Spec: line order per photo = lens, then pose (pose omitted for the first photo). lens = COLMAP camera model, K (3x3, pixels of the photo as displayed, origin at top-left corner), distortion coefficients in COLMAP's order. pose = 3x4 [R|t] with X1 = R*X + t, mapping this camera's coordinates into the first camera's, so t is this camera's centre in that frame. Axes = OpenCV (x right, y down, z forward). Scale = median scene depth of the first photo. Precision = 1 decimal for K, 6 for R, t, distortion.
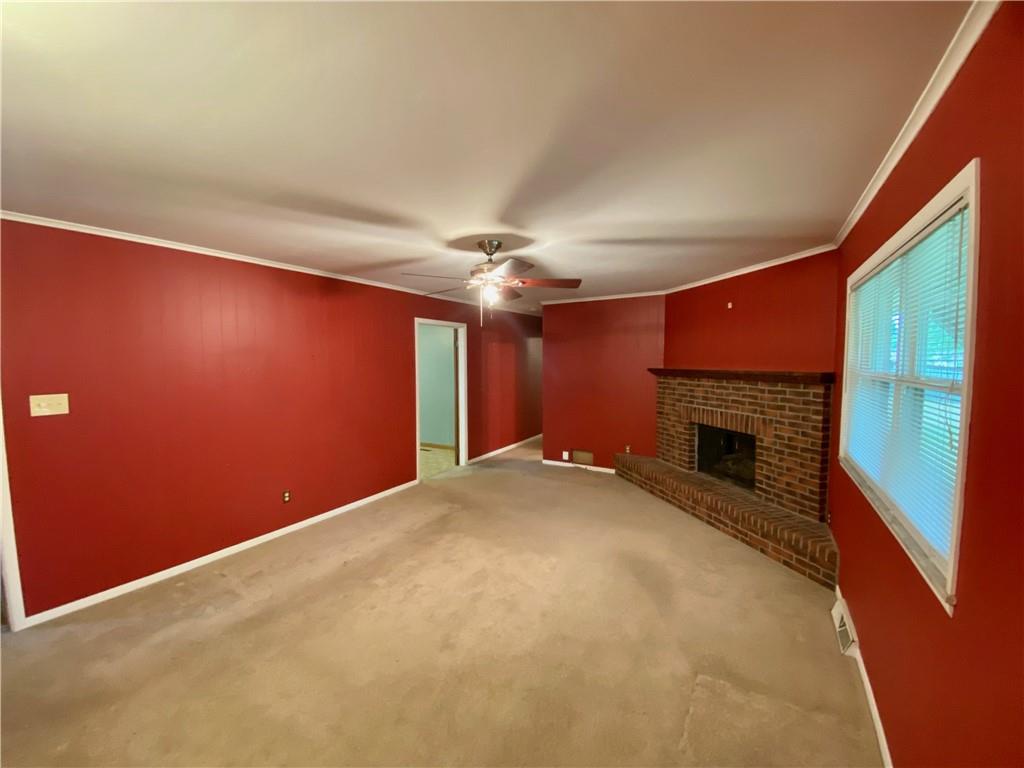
lens RADIAL K [[414.9, 0, 512.0], [0, 414.9, 384.0], [0, 0, 1]] dist [-0.031533, -0.000172]
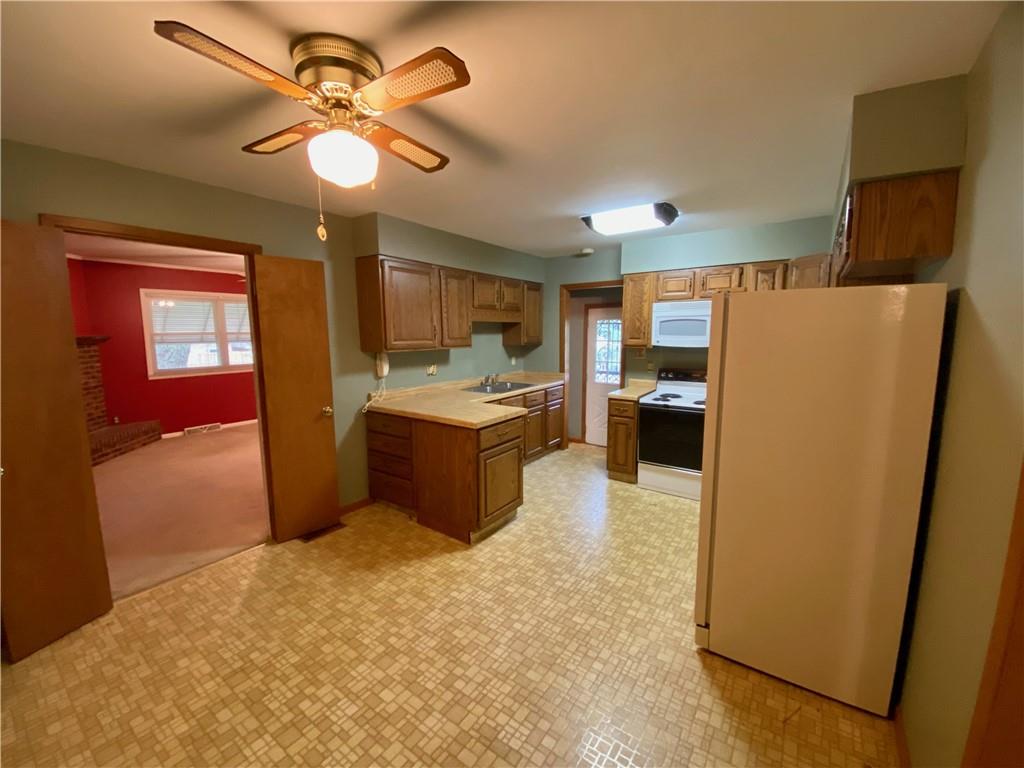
lens RADIAL K [[414.9, 0, 512.0], [0, 414.9, 384.0], [0, 0, 1]] dist [-0.031533, -0.000172]
pose [[-0.997521, -0.005710, 0.070144, -0.938399], [0.007834, 0.981500, 0.191304, -0.125268], [-0.069939, 0.191379, -0.979021, 2.296979]]
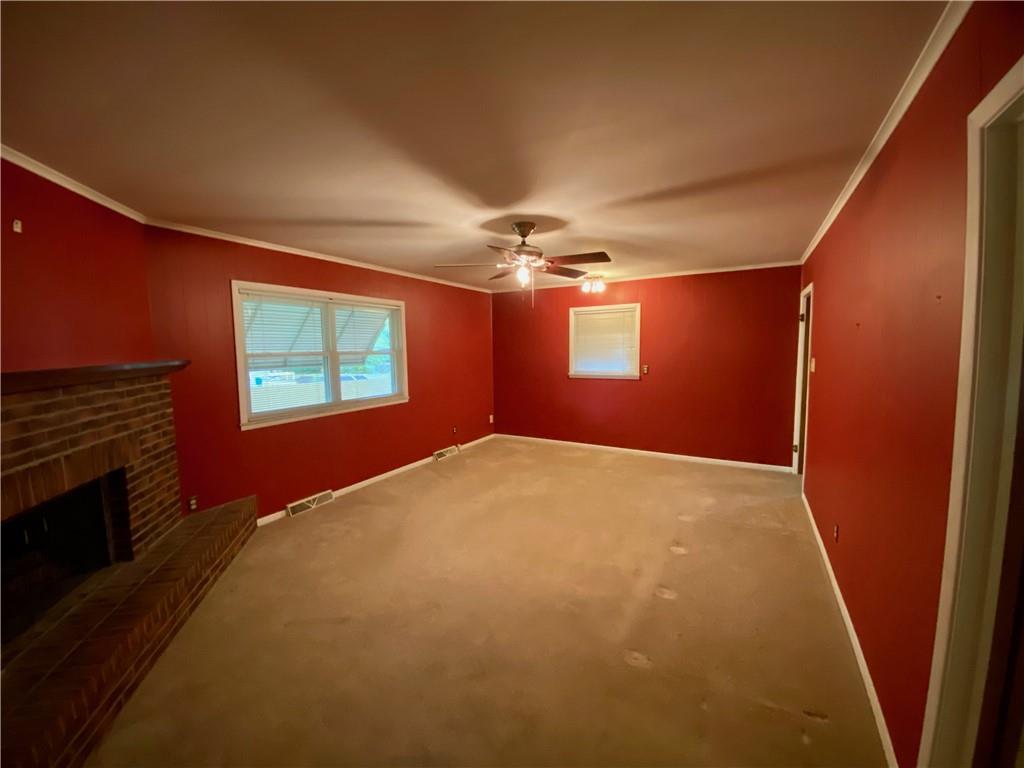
lens RADIAL K [[414.9, 0, 512.0], [0, 414.9, 384.0], [0, 0, 1]] dist [-0.031533, -0.000172]
pose [[-0.999621, 0.020174, -0.018728, 0.001885], [0.017144, 0.988564, 0.149824, -0.091805], [0.021536, 0.149446, -0.988535, 1.776172]]
